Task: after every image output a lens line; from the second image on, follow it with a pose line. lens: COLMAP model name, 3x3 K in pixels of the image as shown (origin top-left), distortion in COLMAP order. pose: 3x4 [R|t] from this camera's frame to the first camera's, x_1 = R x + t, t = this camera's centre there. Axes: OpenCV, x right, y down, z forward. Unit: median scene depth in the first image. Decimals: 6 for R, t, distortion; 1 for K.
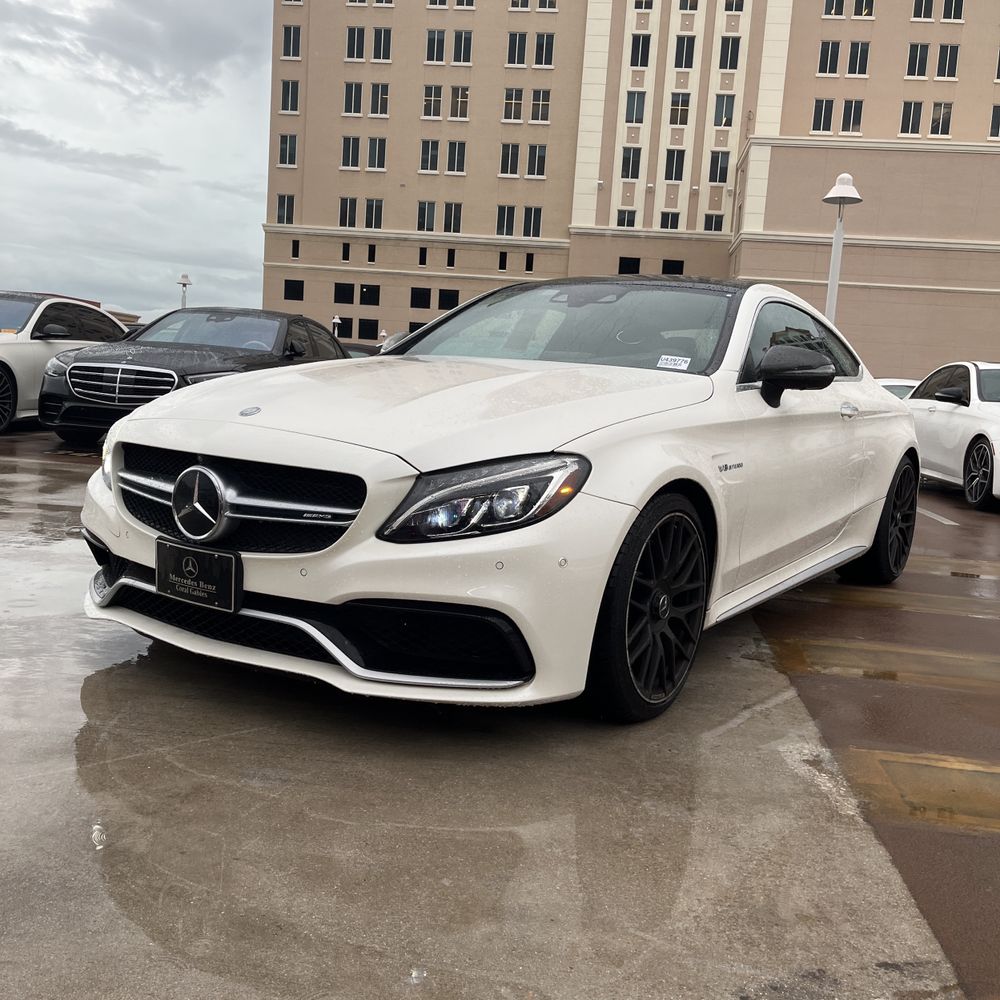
lens RADIAL K [[1007.1, 0, 499.9], [0, 1007.1, 526.1], [0, 0, 1]] dist [0.019551, -0.000067]
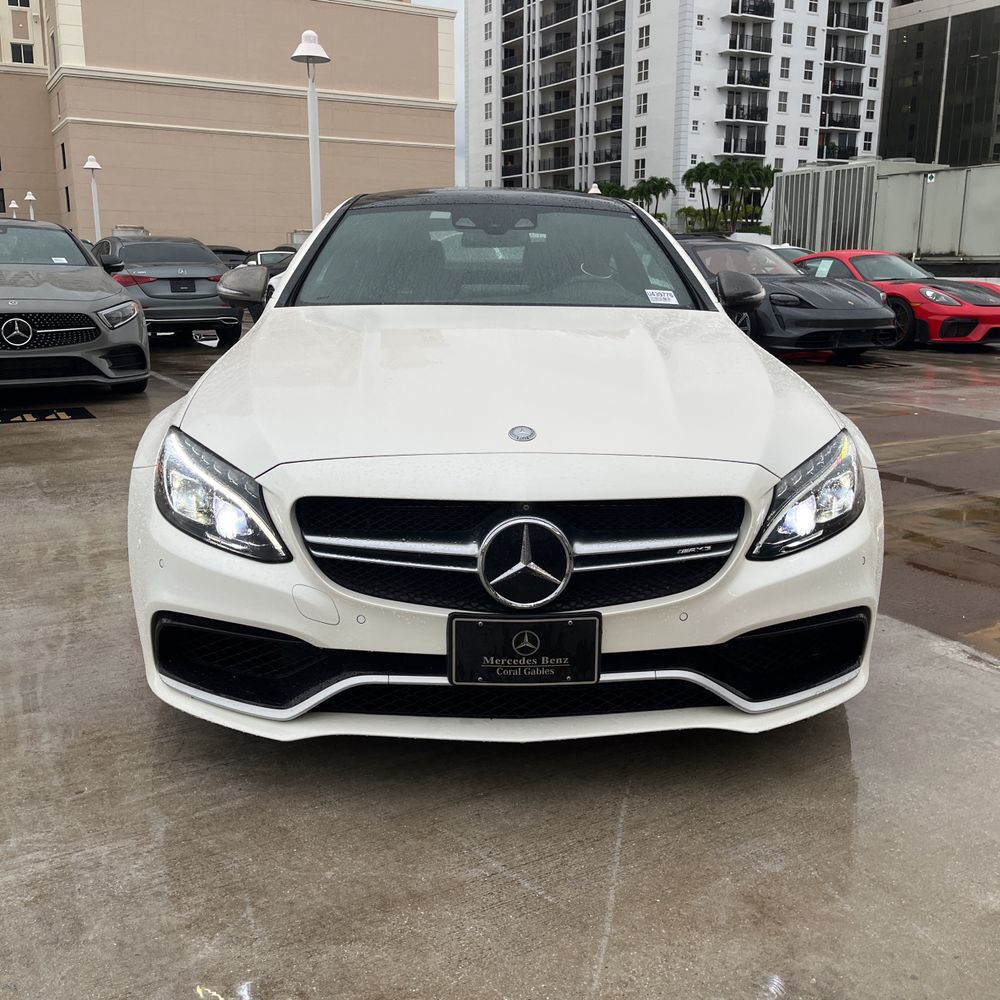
lens RADIAL K [[1011.4, 0, 482.8], [0, 1011.4, 499.2], [0, 0, 1]] dist [0.052971, -0.075713]
pose [[0.805350, -0.195188, 0.559744, -0.754655], [0.126441, 0.979069, 0.159488, -0.200278], [-0.579158, -0.057669, 0.813173, 0.379728]]
